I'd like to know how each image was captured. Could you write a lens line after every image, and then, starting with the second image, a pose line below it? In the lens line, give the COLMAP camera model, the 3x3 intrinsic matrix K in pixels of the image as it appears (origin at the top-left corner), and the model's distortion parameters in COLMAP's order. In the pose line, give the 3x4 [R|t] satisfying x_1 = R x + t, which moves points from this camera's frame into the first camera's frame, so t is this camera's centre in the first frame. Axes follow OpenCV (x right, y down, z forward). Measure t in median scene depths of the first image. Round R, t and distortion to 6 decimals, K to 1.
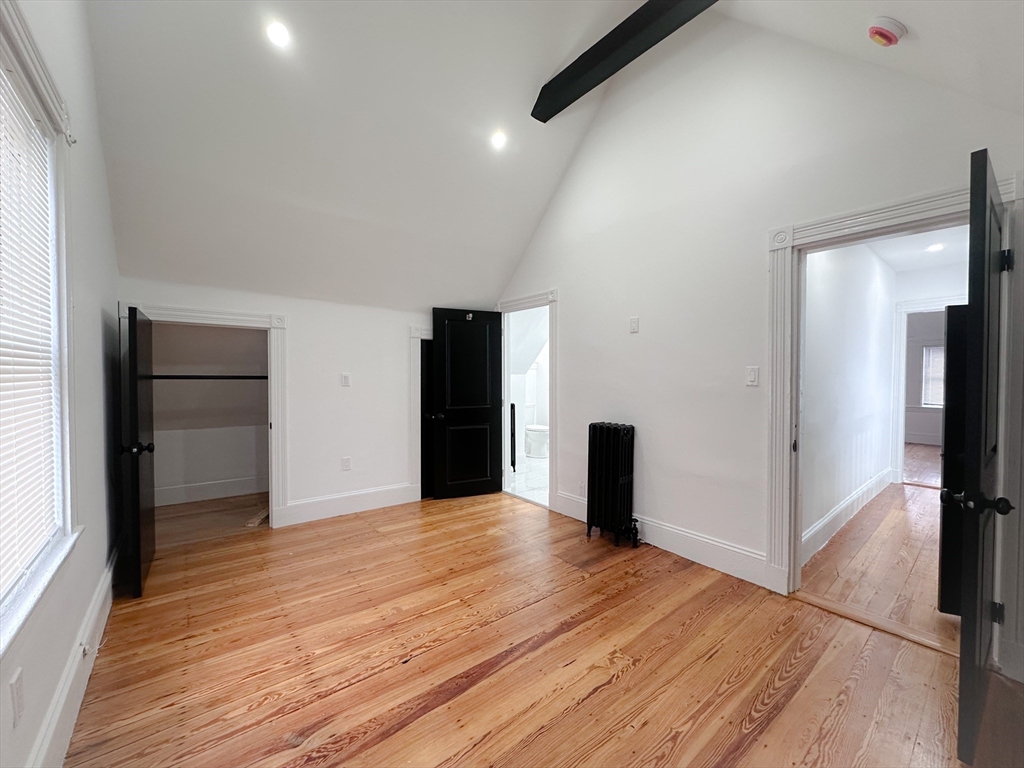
lens RADIAL K [[409.4, 0, 512.7], [0, 409.4, 382.4], [0, 0, 1]] dist [-0.001791, -0.000068]
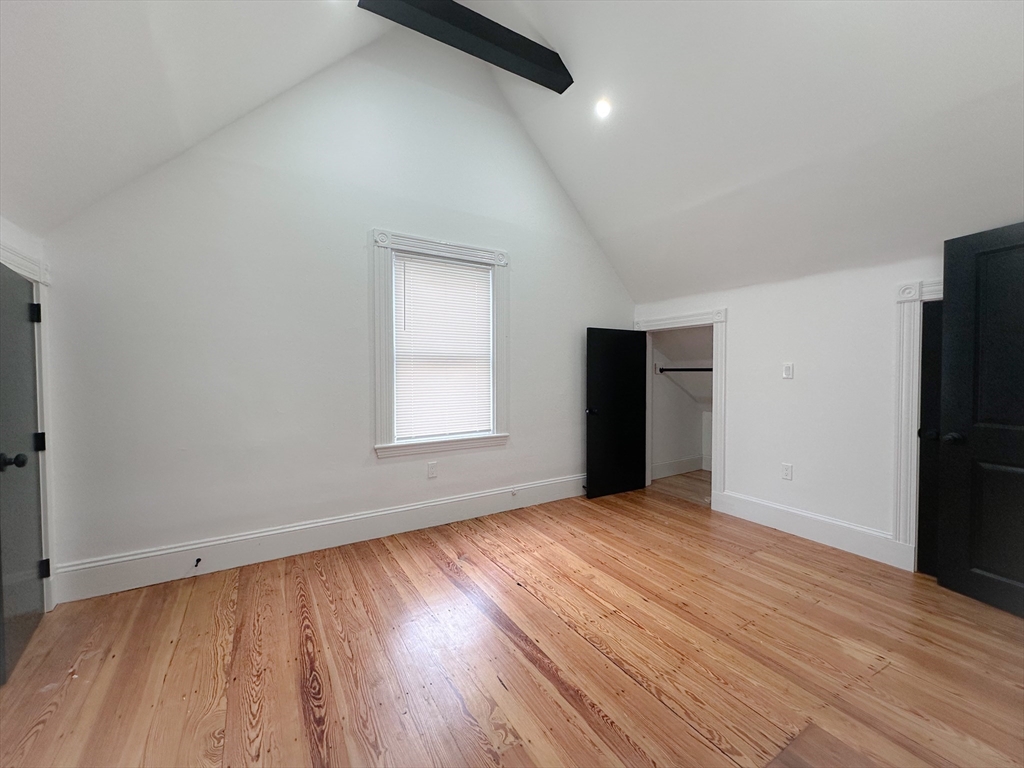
lens RADIAL K [[409.4, 0, 512.2], [0, 409.4, 382.1], [0, 0, 1]] dist [-0.001791, -0.000068]
pose [[-0.130560, 0.016156, -0.991309, 0.690778], [-0.017792, 0.999668, 0.018635, 0.014722], [0.991281, 0.020070, -0.130229, 0.775403]]
